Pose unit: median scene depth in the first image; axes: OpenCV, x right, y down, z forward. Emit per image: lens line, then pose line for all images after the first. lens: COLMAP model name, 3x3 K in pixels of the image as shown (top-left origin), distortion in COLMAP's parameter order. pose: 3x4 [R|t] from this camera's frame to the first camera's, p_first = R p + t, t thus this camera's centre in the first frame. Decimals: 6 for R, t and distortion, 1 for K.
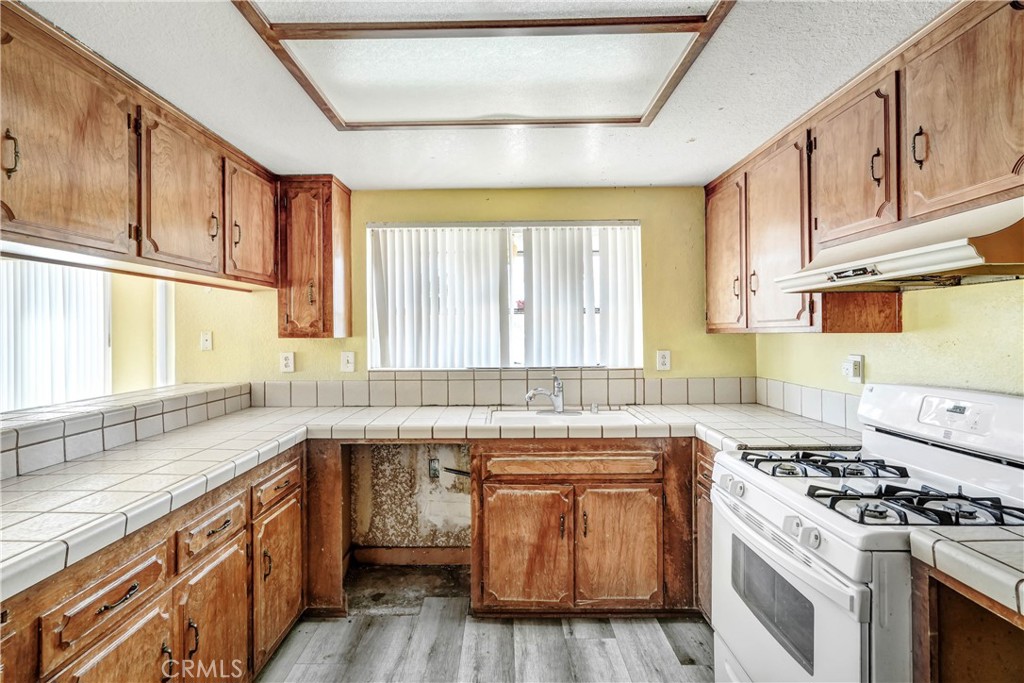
lens RADIAL K [[478.4, 0, 510.0], [0, 478.4, 331.6], [0, 0, 1]] dist [0.000103, 0.000109]
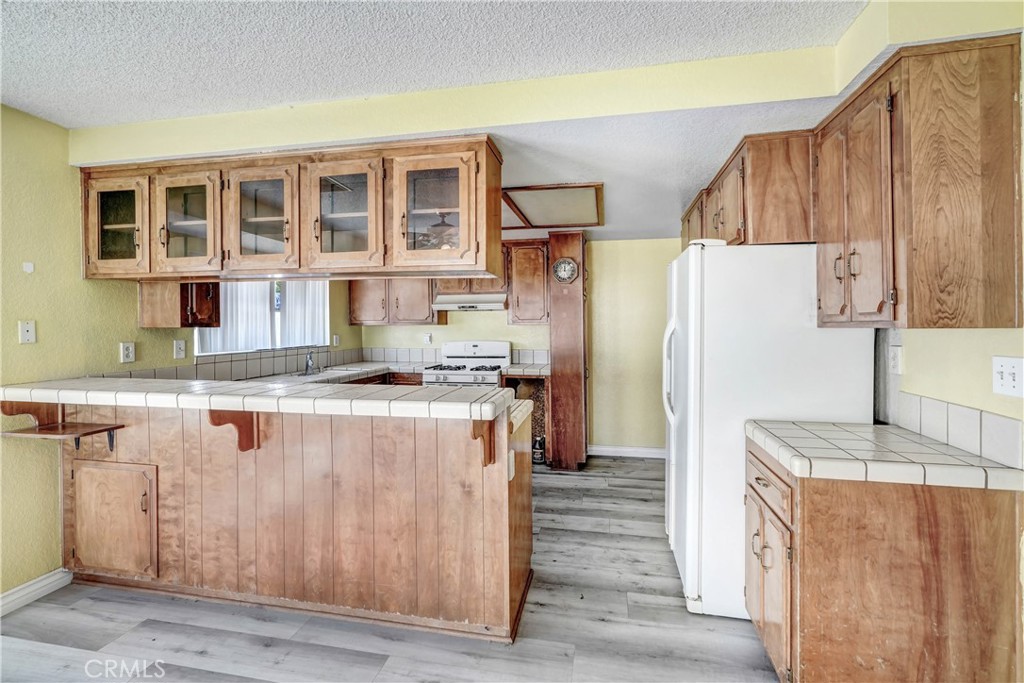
lens RADIAL K [[480.0, 0, 494.5], [0, 480.0, 319.1], [0, 0, 1]] dist [0.000799, 0.000656]
pose [[0.230623, 0.016412, 0.972905, -1.275483], [-0.003676, 0.999865, -0.015995, 0.007306], [-0.973036, 0.000112, 0.230653, 0.020434]]
